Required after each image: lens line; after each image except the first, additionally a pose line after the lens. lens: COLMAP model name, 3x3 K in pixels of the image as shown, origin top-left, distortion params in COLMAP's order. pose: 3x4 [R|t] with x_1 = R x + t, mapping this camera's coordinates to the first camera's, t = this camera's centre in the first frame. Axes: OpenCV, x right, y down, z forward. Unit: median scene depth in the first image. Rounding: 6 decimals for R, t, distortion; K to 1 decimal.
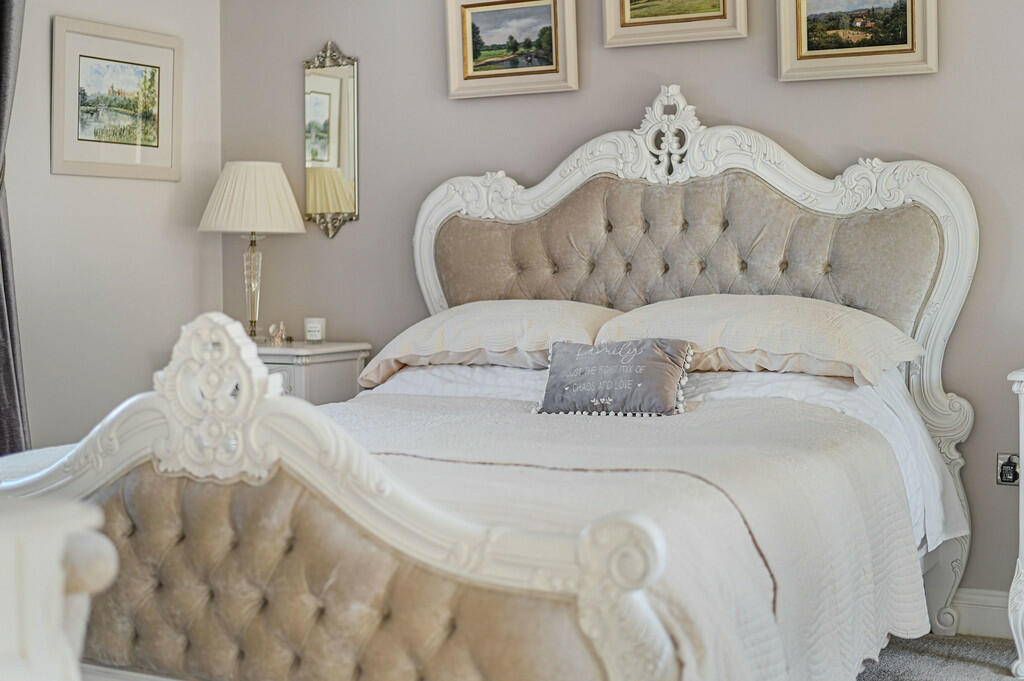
lens RADIAL K [[1487.9, 0, 513.5], [0, 1487.9, 337.3], [0, 0, 1]] dist [-0.103135, 0.000000]
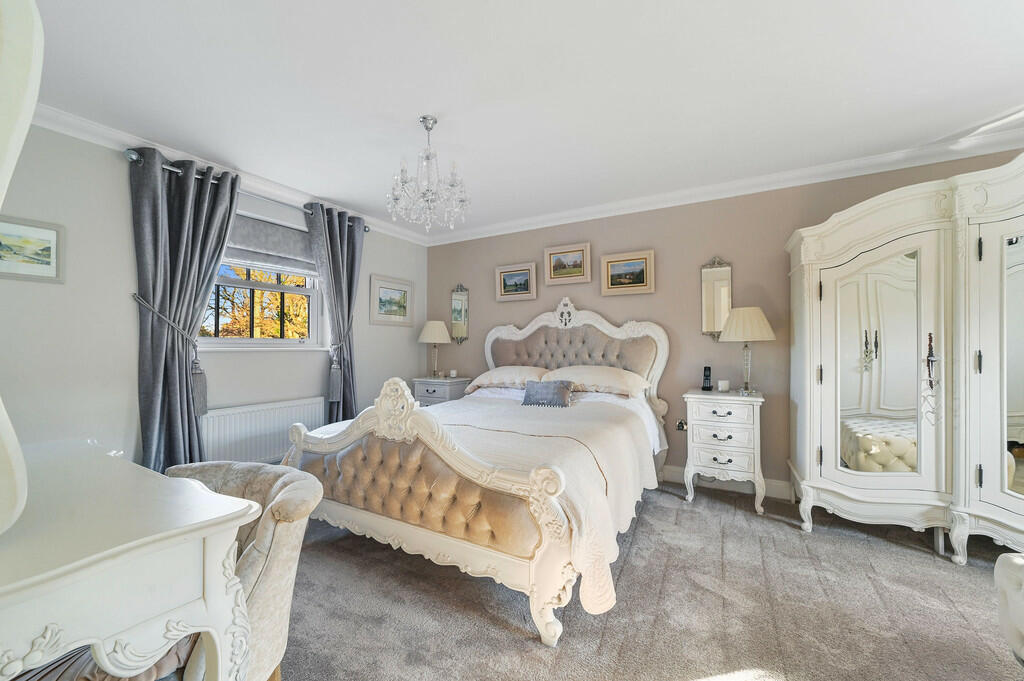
lens RADIAL K [[400.3, 0, 513.4], [0, 400.3, 344.4], [0, 0, 1]] dist [-0.016914, 0.006185]
pose [[0.999709, 0.006601, -0.023202, 0.016882], [-0.007972, 0.998196, -0.059503, -0.021537], [0.022768, 0.059671, 0.997958, 0.173660]]
